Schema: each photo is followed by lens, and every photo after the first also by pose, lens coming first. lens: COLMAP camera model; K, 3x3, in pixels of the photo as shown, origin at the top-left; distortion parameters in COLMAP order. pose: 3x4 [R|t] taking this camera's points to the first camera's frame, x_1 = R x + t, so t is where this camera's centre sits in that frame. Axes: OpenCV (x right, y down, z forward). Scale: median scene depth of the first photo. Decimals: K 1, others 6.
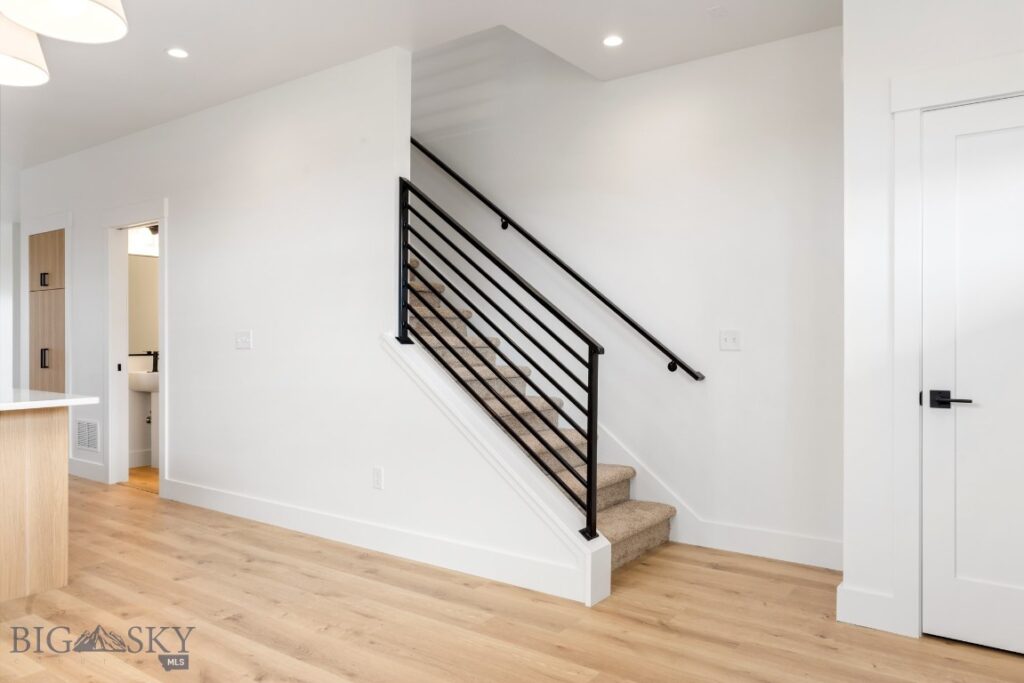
lens RADIAL K [[716.9, 0, 518.6], [0, 716.9, 338.3], [0, 0, 1]] dist [0.036162, -0.002026]
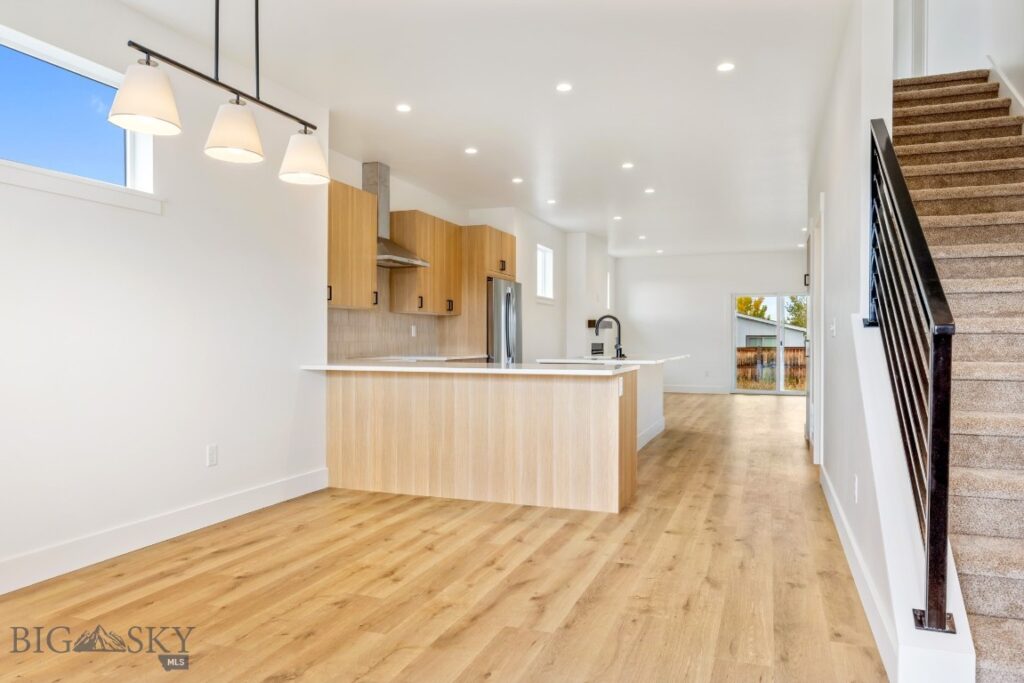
lens RADIAL K [[716.9, 0, 520.4], [0, 716.9, 345.5], [0, 0, 1]] dist [0.036162, -0.002026]
pose [[0.285834, 0.004679, -0.958268, 0.495355], [0.004965, 0.999967, 0.006364, 0.023487], [0.958266, -0.006576, 0.285802, 0.398049]]
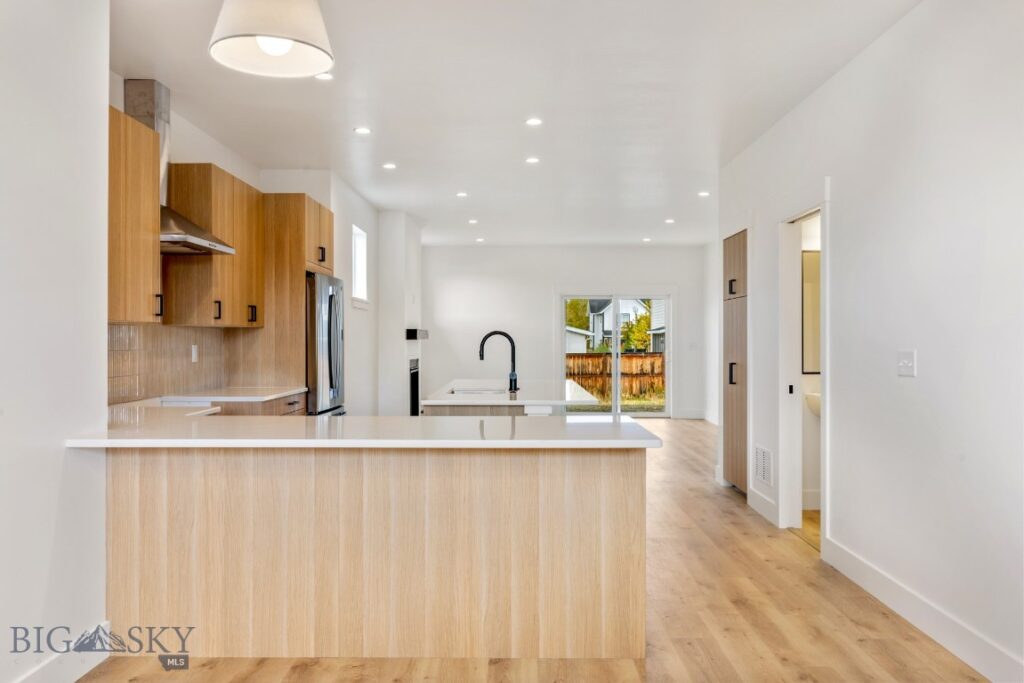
lens RADIAL K [[842.6, 0, 513.1], [0, 842.6, 348.8], [0, 0, 1]] dist [0.015113, 0.003086]
pose [[0.585616, 0.009559, -0.810532, 0.069984], [0.001235, 0.999919, 0.012685, -0.028201], [0.810588, -0.008429, 0.585556, 0.271900]]
